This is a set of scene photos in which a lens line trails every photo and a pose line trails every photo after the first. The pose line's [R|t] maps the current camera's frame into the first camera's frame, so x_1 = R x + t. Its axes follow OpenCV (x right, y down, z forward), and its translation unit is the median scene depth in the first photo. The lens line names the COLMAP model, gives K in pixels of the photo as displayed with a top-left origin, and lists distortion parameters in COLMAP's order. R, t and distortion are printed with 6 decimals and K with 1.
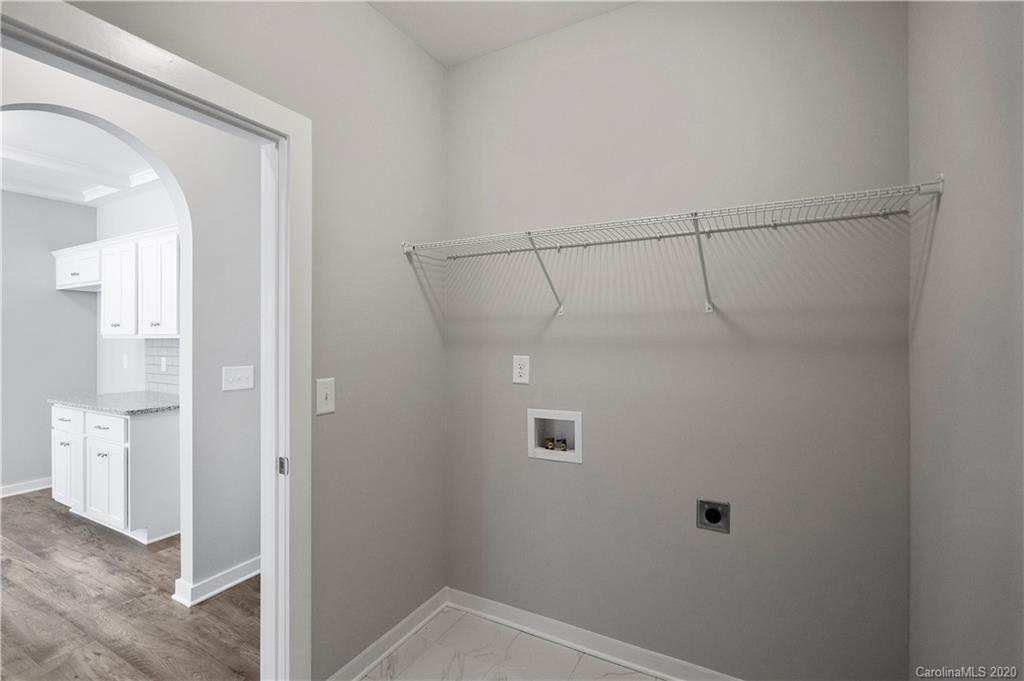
lens RADIAL K [[467.4, 0, 504.2], [0, 467.4, 333.3], [0, 0, 1]] dist [0.000047, 0.000014]
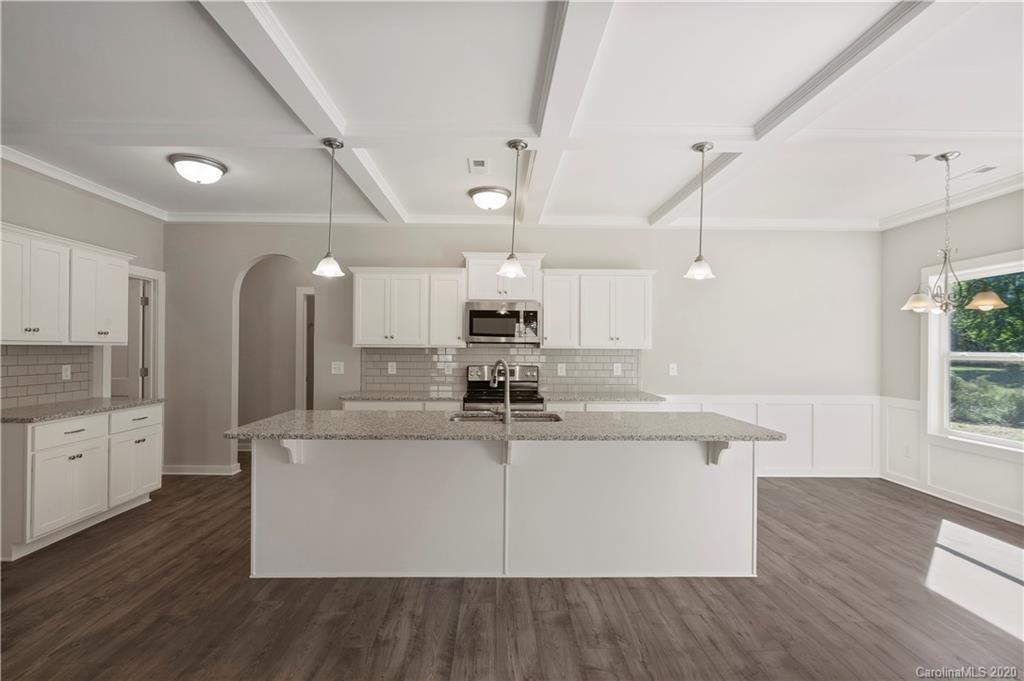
lens RADIAL K [[481.3, 0, 509.0], [0, 481.3, 345.9], [0, 0, 1]] dist [-0.000769, -0.000113]
pose [[-0.513770, 0.009957, 0.857870, -2.669084], [0.000323, 0.999935, -0.011413, 0.030824], [-0.857928, -0.005587, -0.513740, 0.902162]]
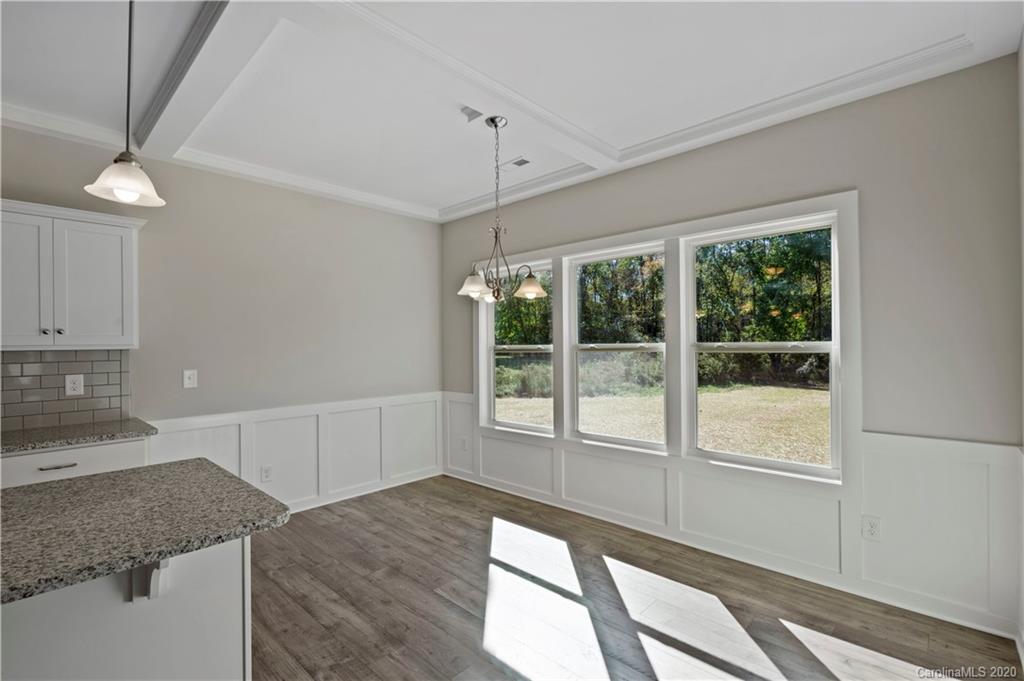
lens RADIAL K [[462.2, 0, 503.8], [0, 462.2, 341.6], [0, 0, 1]] dist [0.000161, -0.000147]
pose [[-0.969141, 0.022319, 0.245494, -2.472458], [0.021387, 0.999750, -0.006463, 0.031177], [-0.245577, -0.001013, -0.969376, 0.360540]]
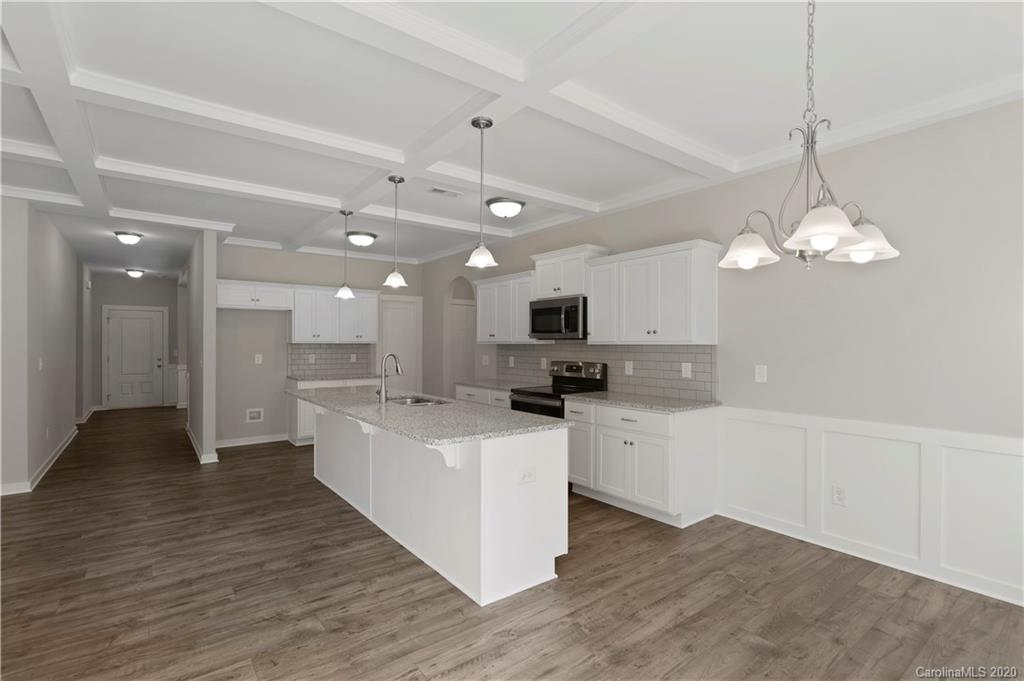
lens RADIAL K [[481.3, 0, 509.0], [0, 481.3, 345.9], [0, 0, 1]] dist [-0.000769, -0.000113]
pose [[0.395125, 0.006962, 0.918601, -2.853108], [-0.004332, 0.999974, -0.005715, 0.036758], [-0.918617, -0.001721, 0.395145, -0.473305]]
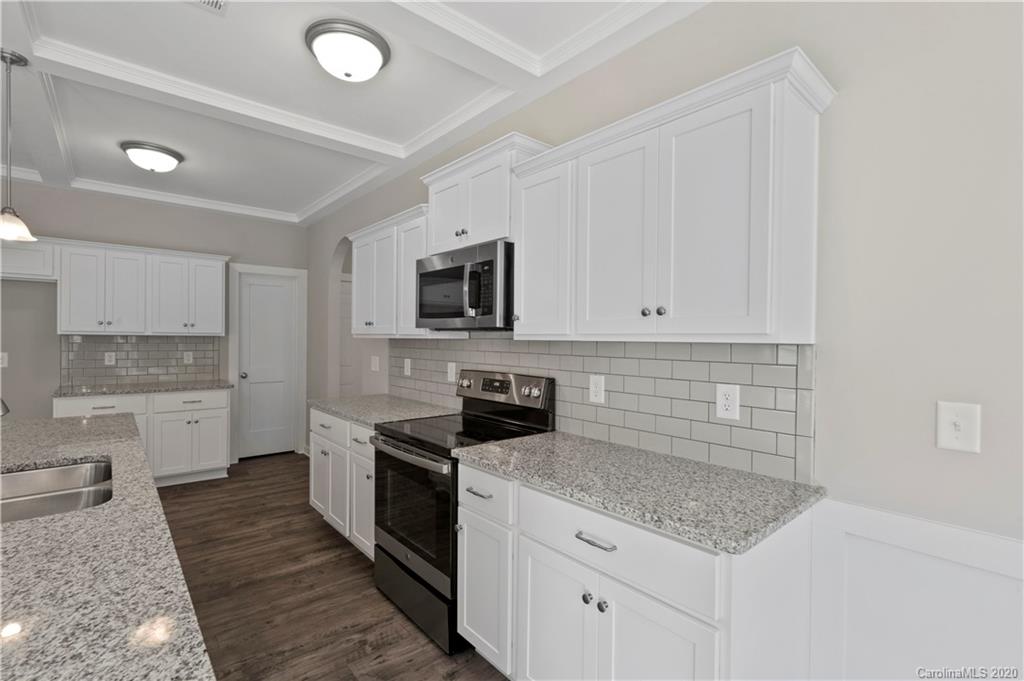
lens RADIAL K [[467.2, 0, 504.9], [0, 467.2, 342.5], [0, 0, 1]] dist [0.000347, 0.000295]
pose [[0.352814, 0.004875, 0.935681, -1.982087], [-0.011303, 0.999936, -0.000948, 0.025943], [-0.935625, -0.010242, 0.352847, -0.333263]]
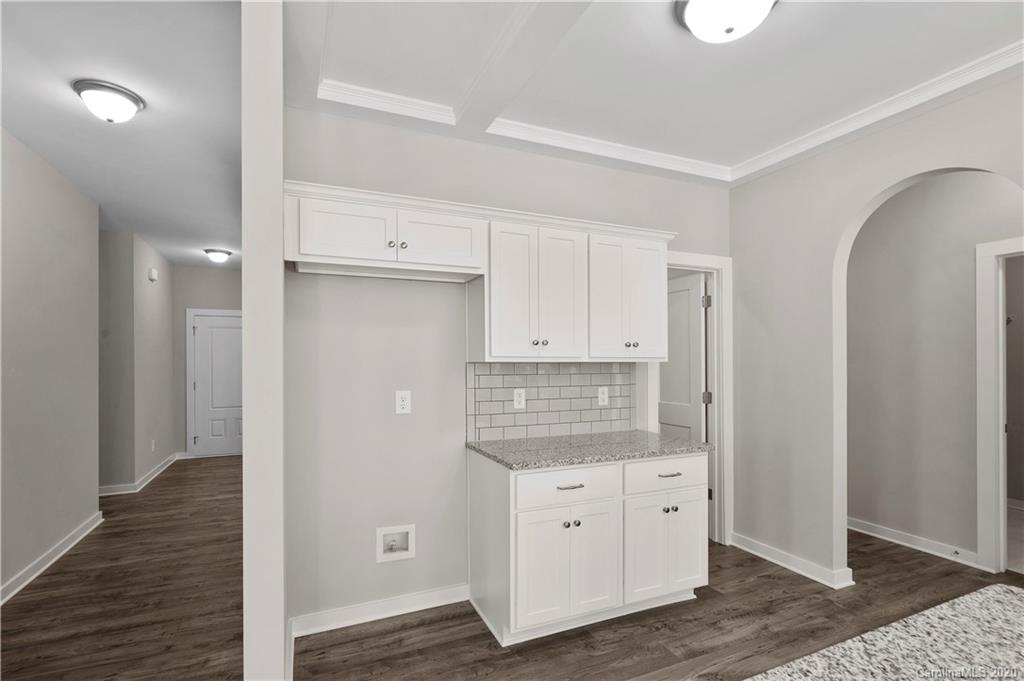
lens RADIAL K [[472.4, 0, 492.2], [0, 472.4, 360.5], [0, 0, 1]] dist [0.002500, 0.000556]
pose [[0.611145, 0.010780, 0.791445, -1.843979], [-0.002684, 0.999930, -0.011547, 0.022445], [-0.791514, 0.004932, 0.611131, 0.824958]]
